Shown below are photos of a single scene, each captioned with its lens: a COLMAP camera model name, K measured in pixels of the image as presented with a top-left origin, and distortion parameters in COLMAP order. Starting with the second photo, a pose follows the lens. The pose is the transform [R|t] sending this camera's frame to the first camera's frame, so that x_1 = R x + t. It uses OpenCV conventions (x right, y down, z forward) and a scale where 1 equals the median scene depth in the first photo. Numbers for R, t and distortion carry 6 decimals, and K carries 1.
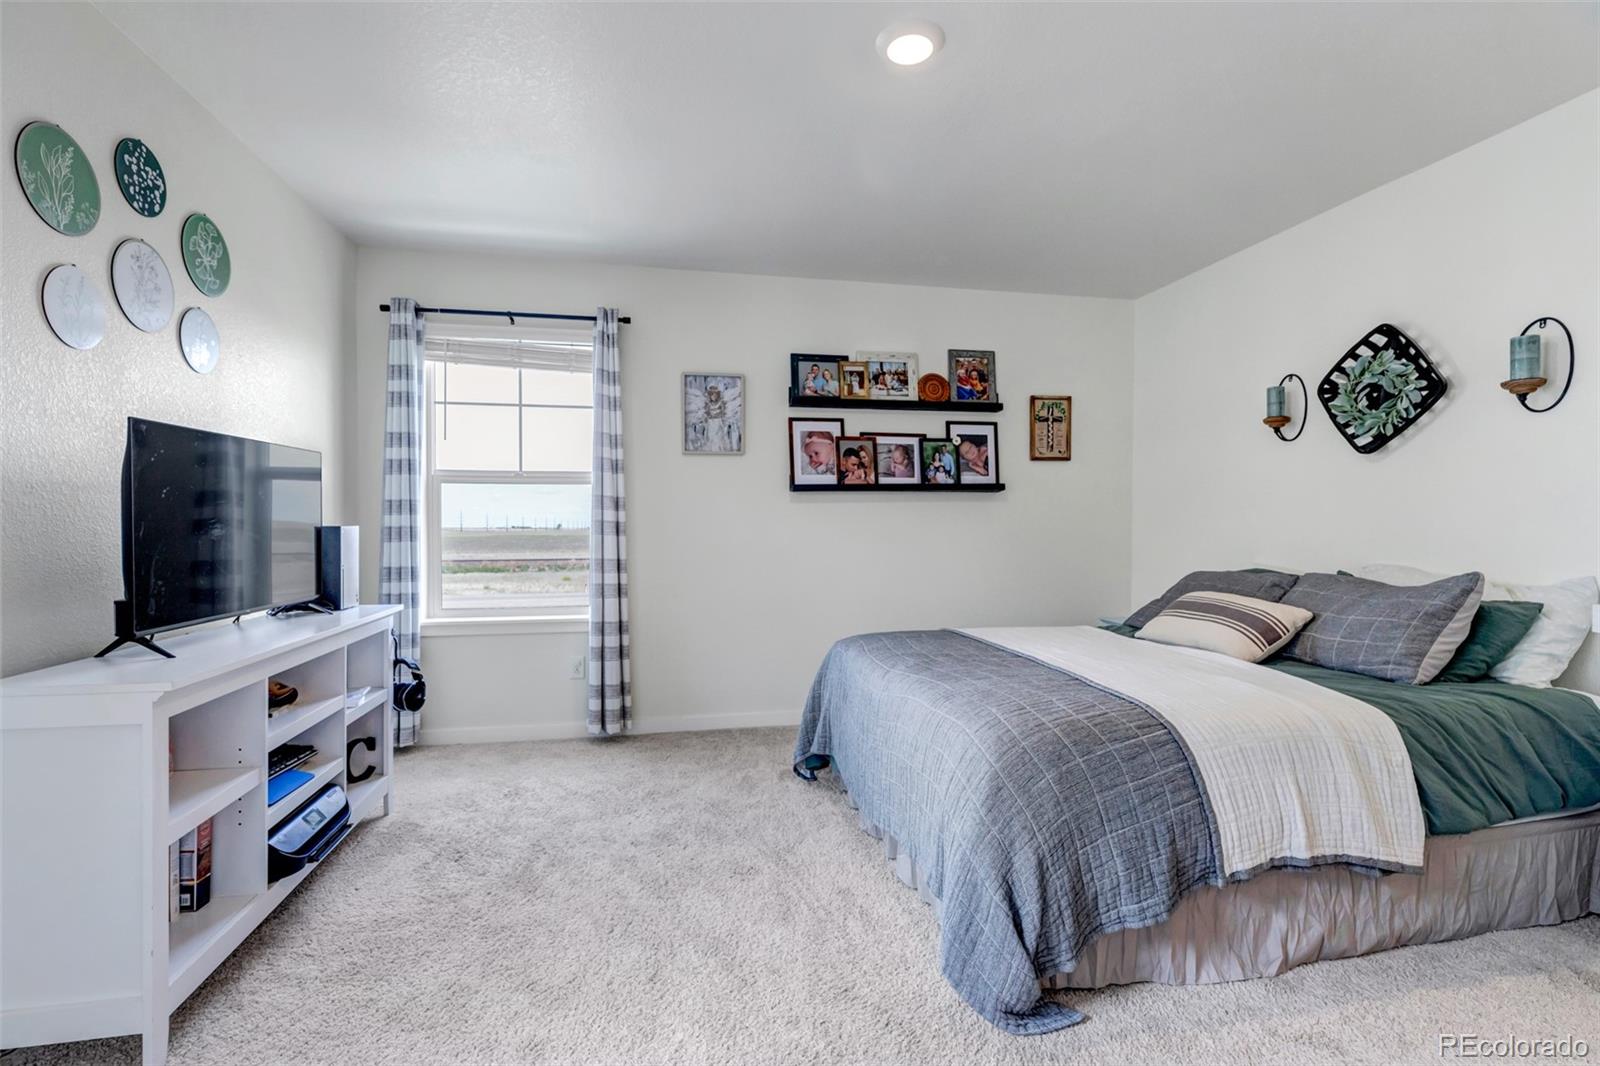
lens RADIAL K [[727.0, 0, 800.0], [0, 727.0, 533.0], [0, 0, 1]] dist [0.003074, 0.000182]
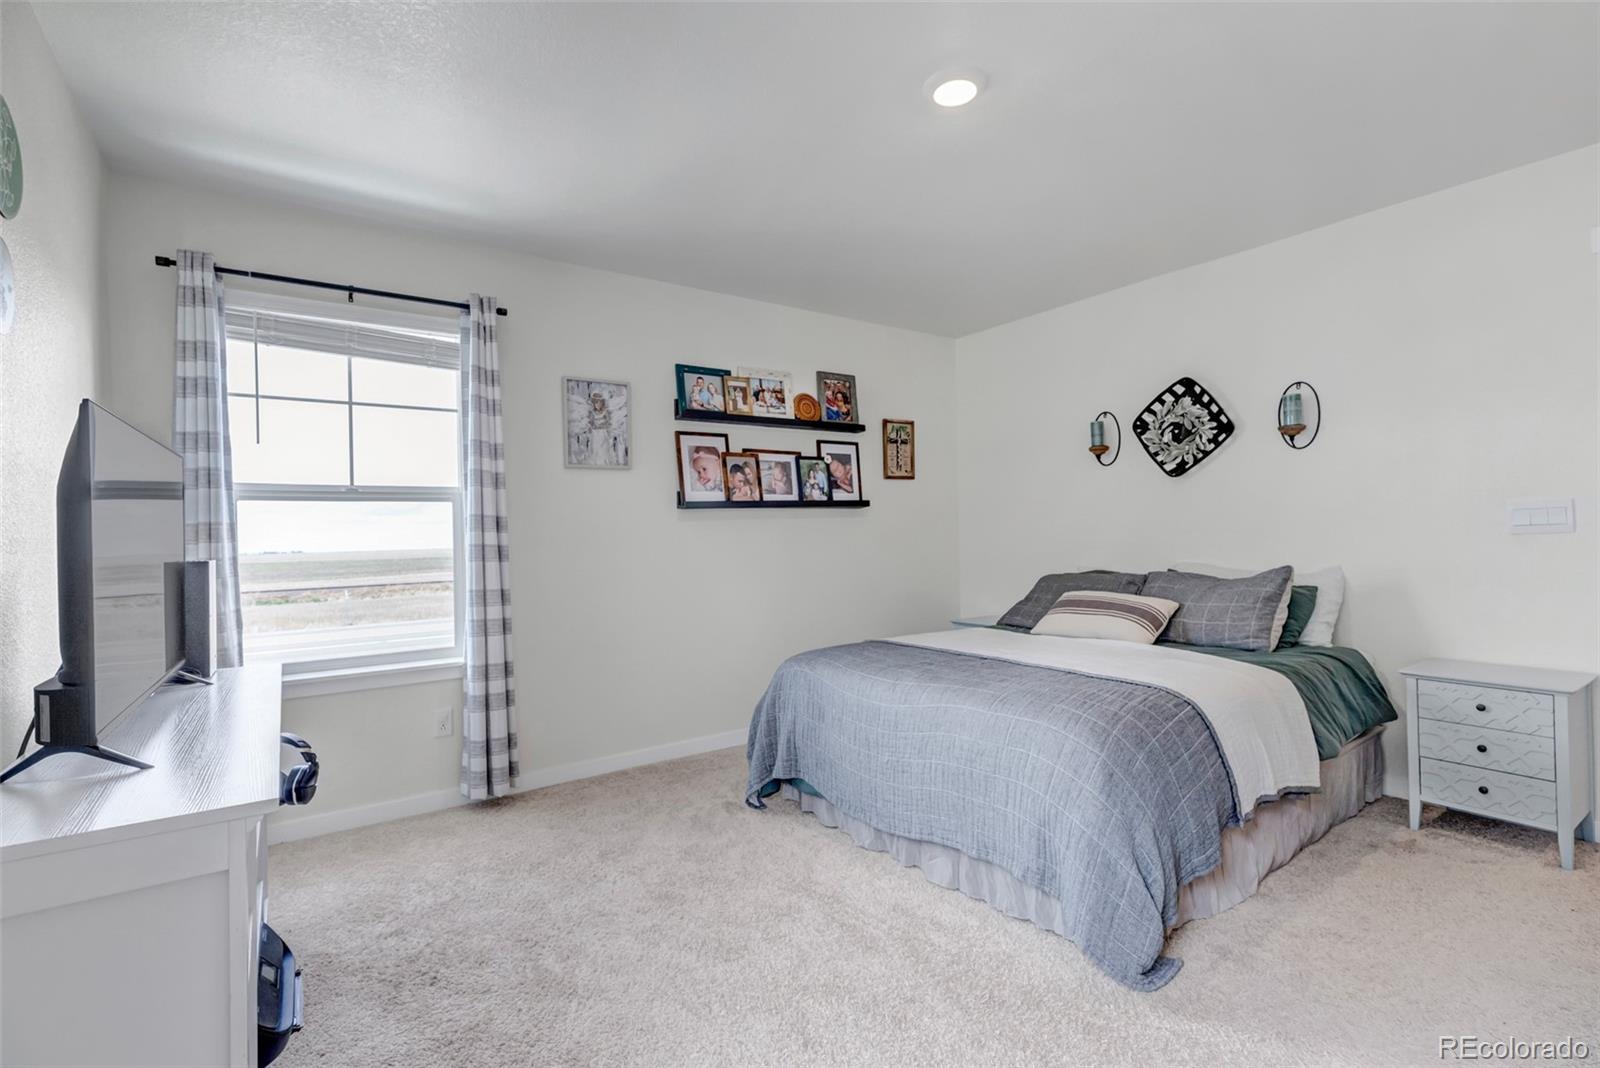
lens RADIAL K [[727.0, 0, 800.0], [0, 727.0, 534.0], [0, 0, 1]] dist [0.003074, 0.000182]
pose [[0.914479, -0.019807, 0.404149, -0.277853], [0.028332, 0.999484, -0.015123, -0.006023], [-0.403640, 0.025280, 0.914568, 0.076902]]
